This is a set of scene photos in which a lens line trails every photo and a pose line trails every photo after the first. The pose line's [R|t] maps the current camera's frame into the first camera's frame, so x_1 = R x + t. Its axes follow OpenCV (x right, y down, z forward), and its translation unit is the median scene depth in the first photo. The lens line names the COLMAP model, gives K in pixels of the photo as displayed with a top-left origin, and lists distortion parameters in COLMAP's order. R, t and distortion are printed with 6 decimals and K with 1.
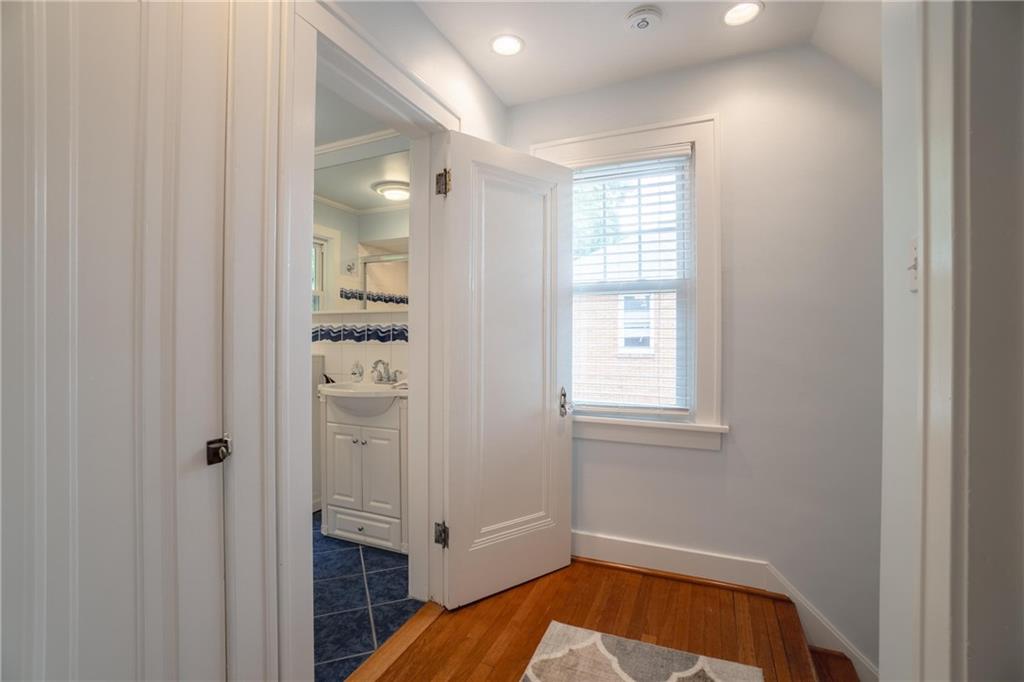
lens RADIAL K [[453.1, 0, 507.2], [0, 453.1, 340.8], [0, 0, 1]] dist [-0.067666, 0.026698]
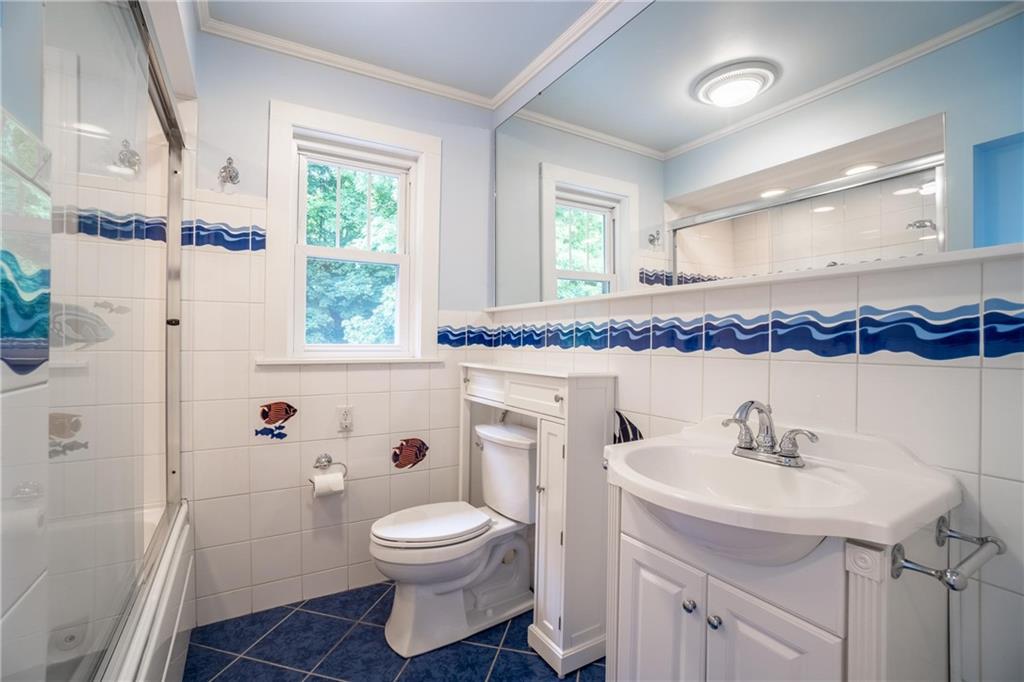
lens RADIAL K [[453.1, 0, 507.2], [0, 453.1, 340.8], [0, 0, 1]] dist [-0.067666, 0.026698]
pose [[0.810895, 0.001184, -0.585190, -0.199412], [-0.003121, 0.999992, -0.002301, -0.007577], [0.585183, 0.003692, 0.810893, 0.485969]]
